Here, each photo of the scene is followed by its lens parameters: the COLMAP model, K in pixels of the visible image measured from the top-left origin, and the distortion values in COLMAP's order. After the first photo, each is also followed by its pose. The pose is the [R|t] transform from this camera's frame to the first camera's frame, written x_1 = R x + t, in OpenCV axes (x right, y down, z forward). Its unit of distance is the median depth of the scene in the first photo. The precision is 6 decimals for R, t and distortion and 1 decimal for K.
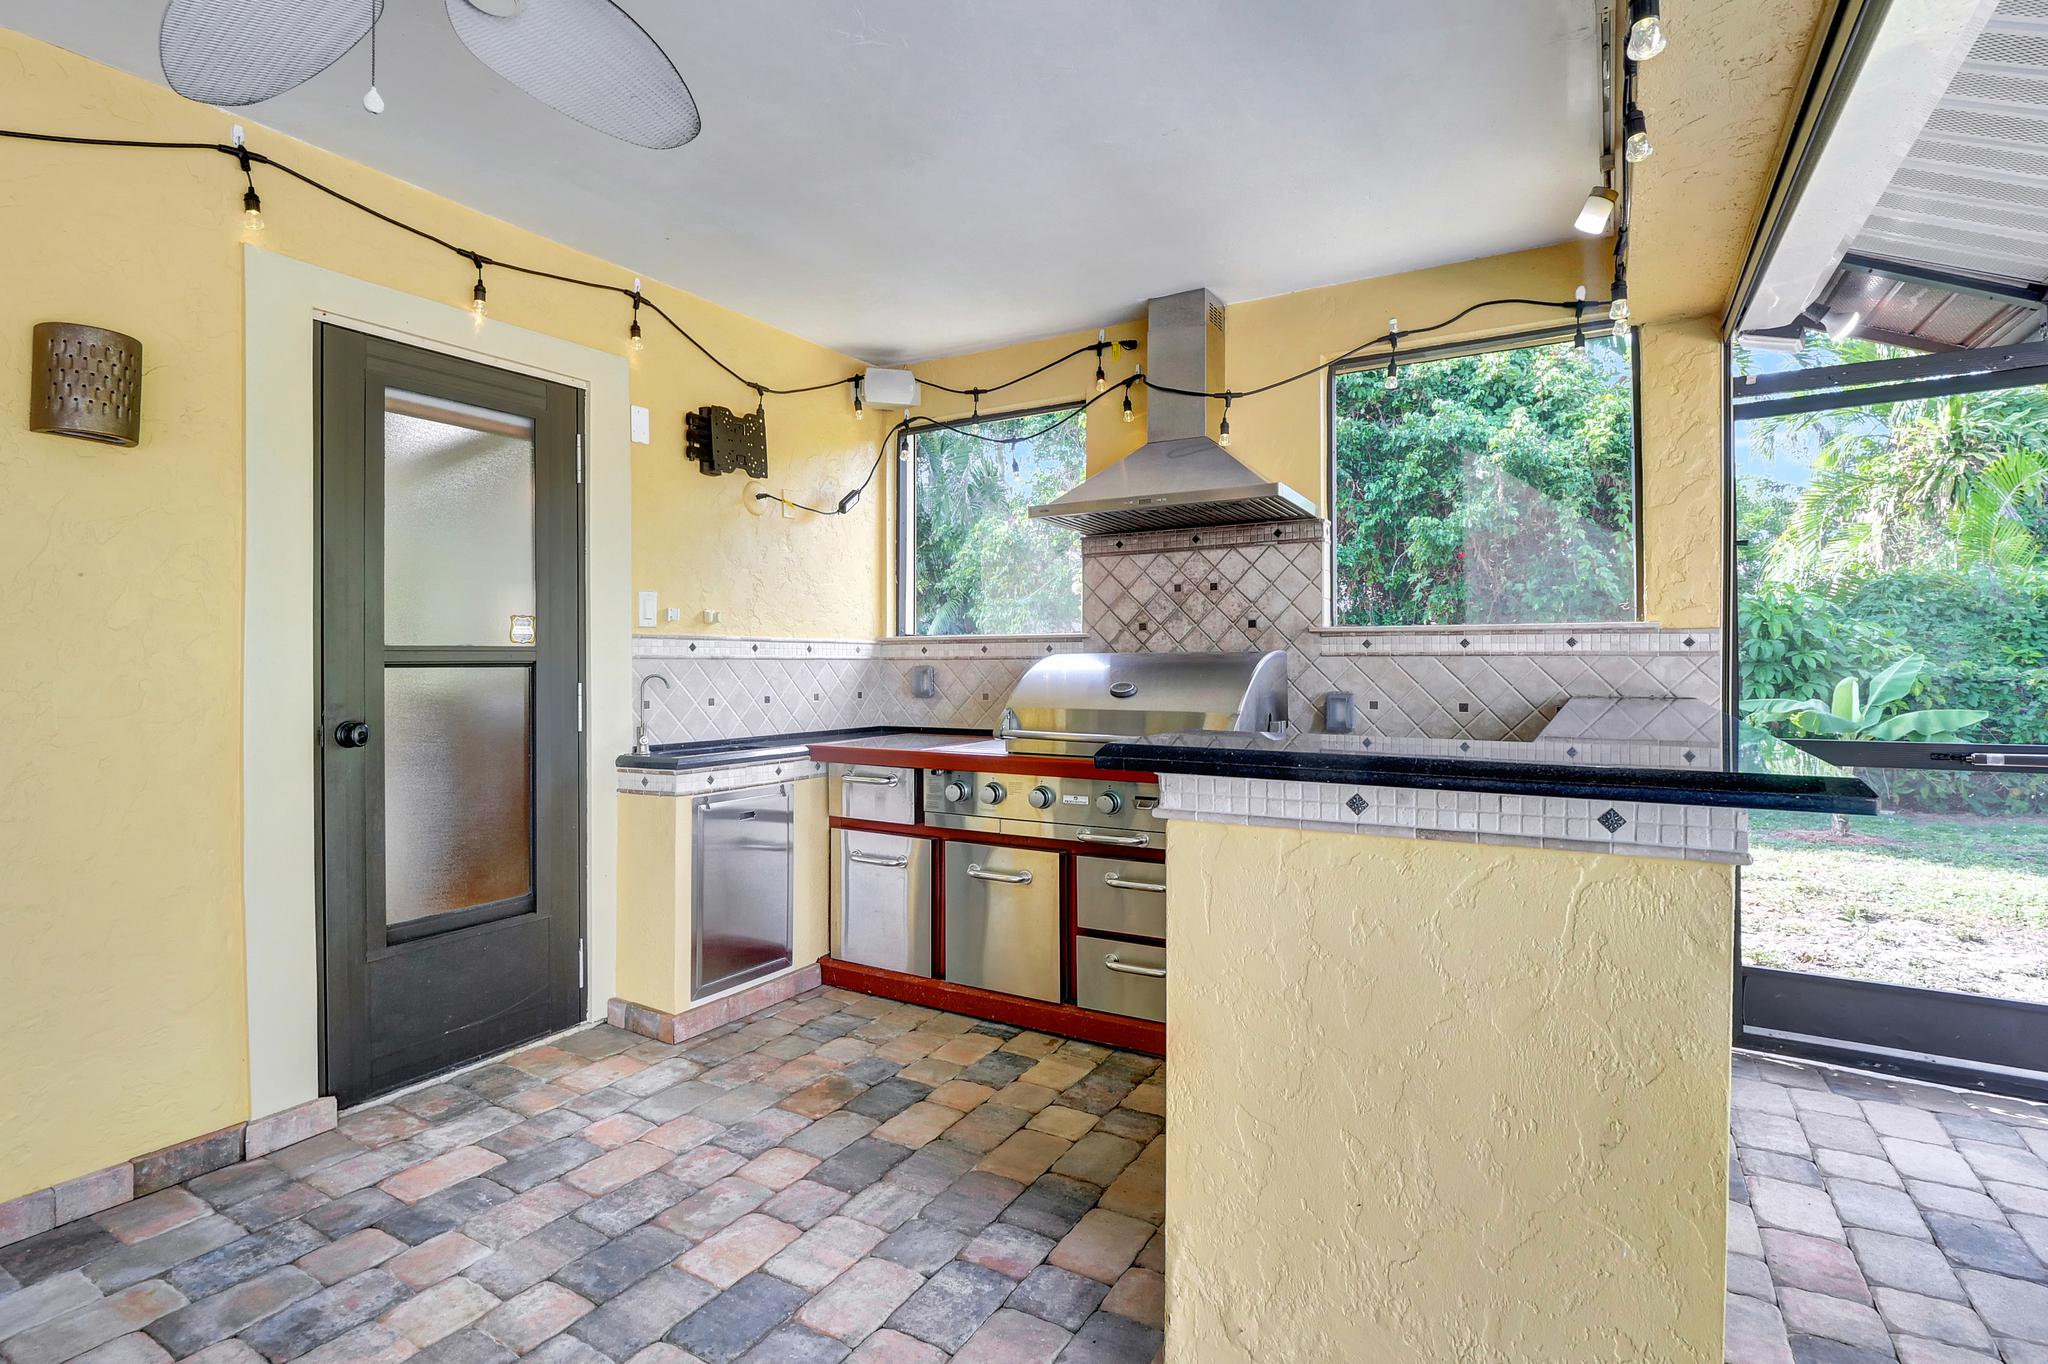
lens RADIAL K [[993.3, 0, 1021.6], [0, 993.3, 672.1], [0, 0, 1]] dist [0.001155, 0.000033]
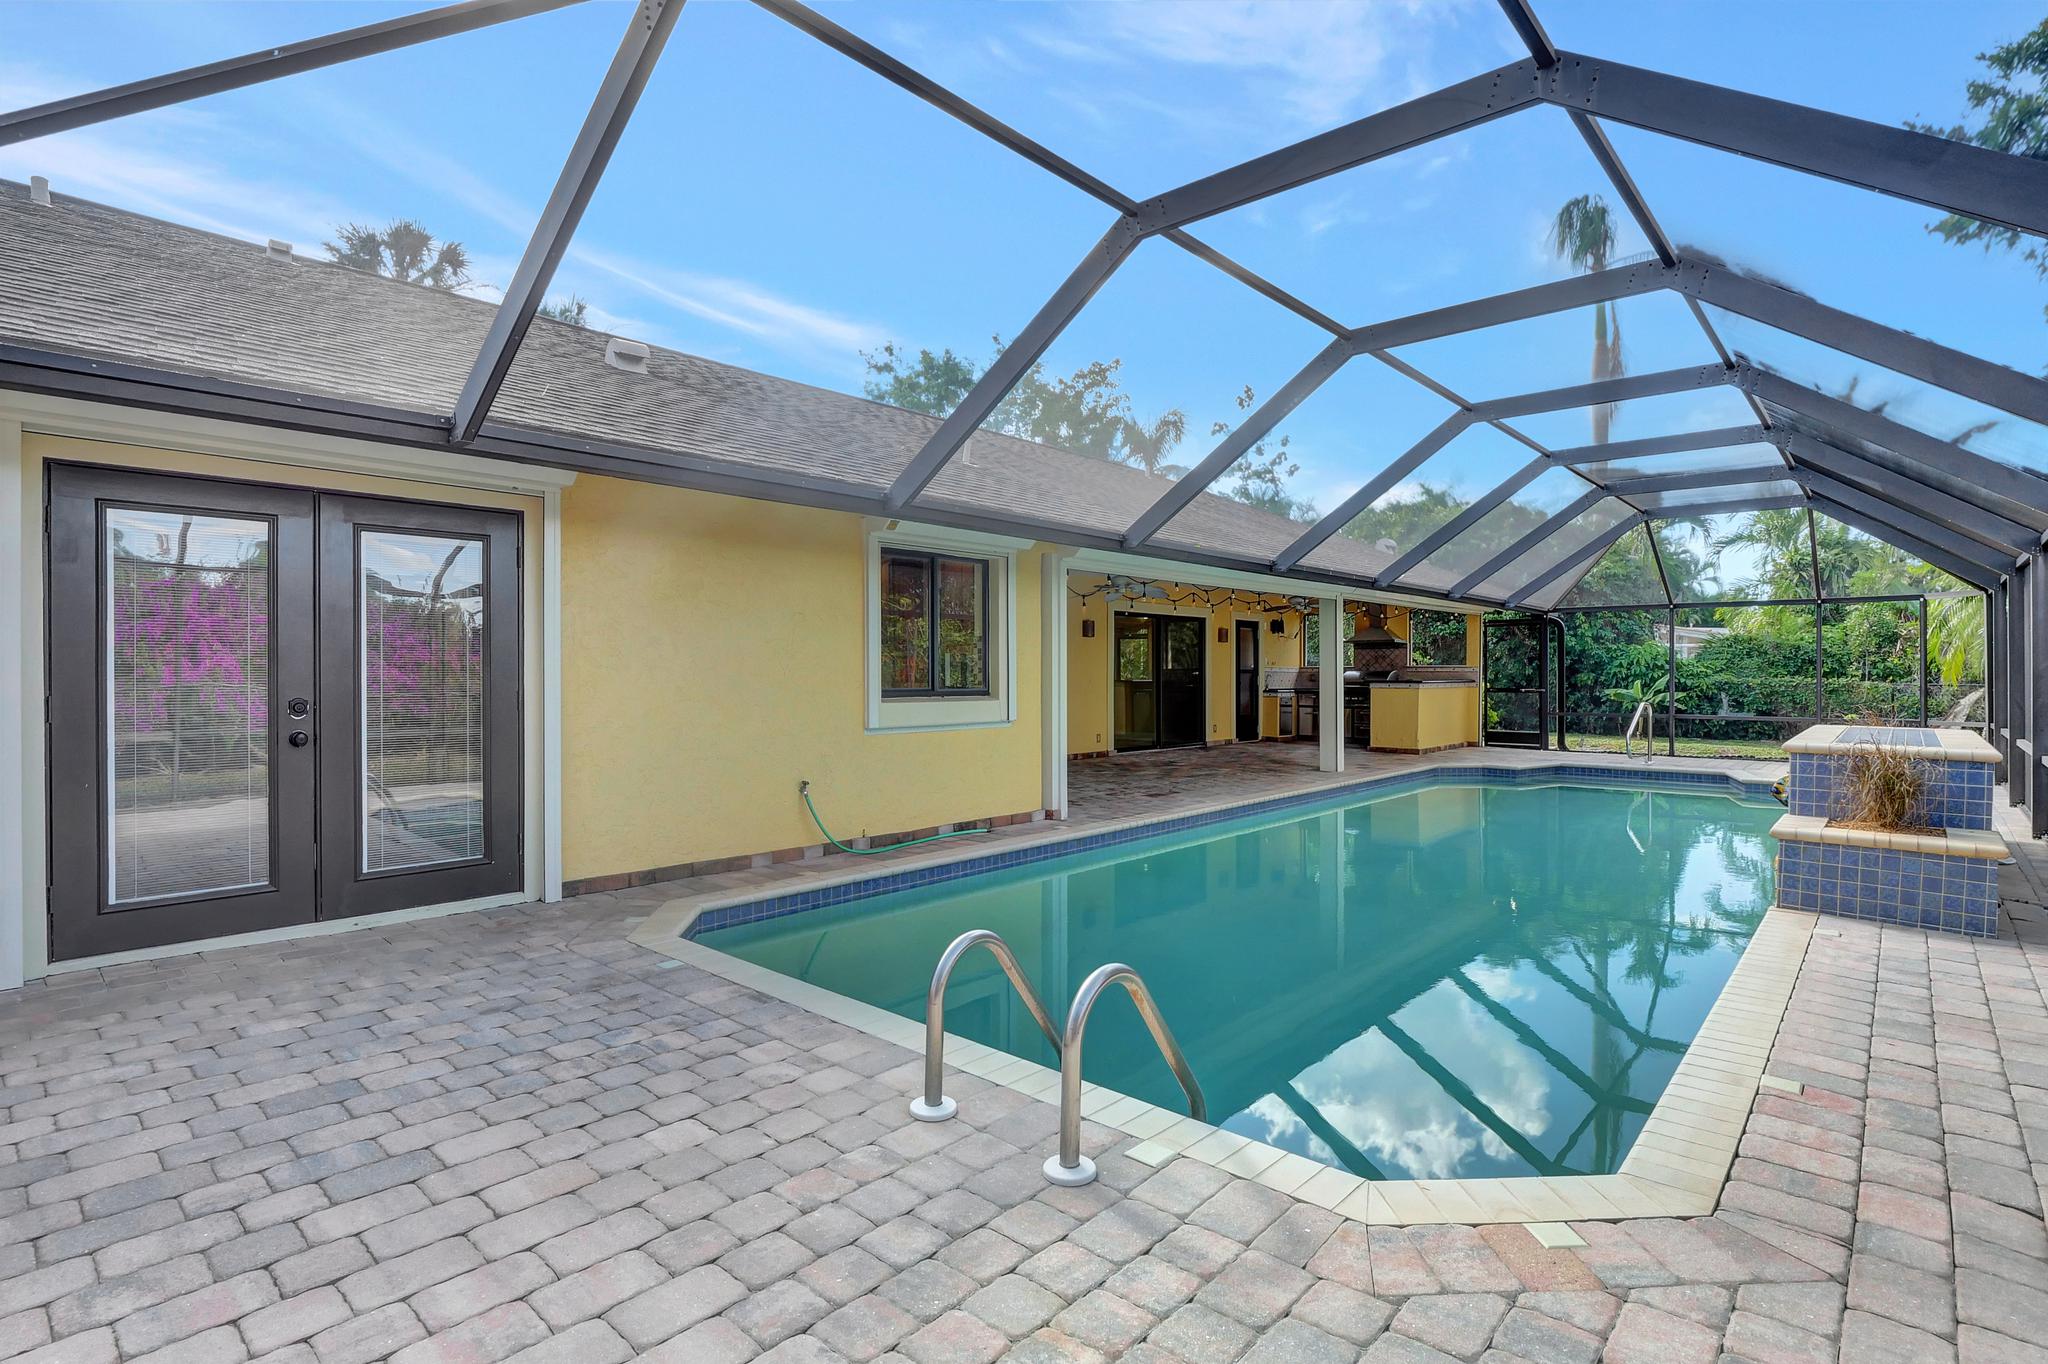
lens RADIAL K [[993.3, 0, 1023.9], [0, 993.3, 678.7], [0, 0, 1]] dist [0.001155, 0.000033]
pose [[0.977867, 0.007852, -0.209081, -0.531321], [-0.008661, 0.999958, -0.002952, 0.049121], [0.209049, 0.004697, 0.977894, -4.304513]]
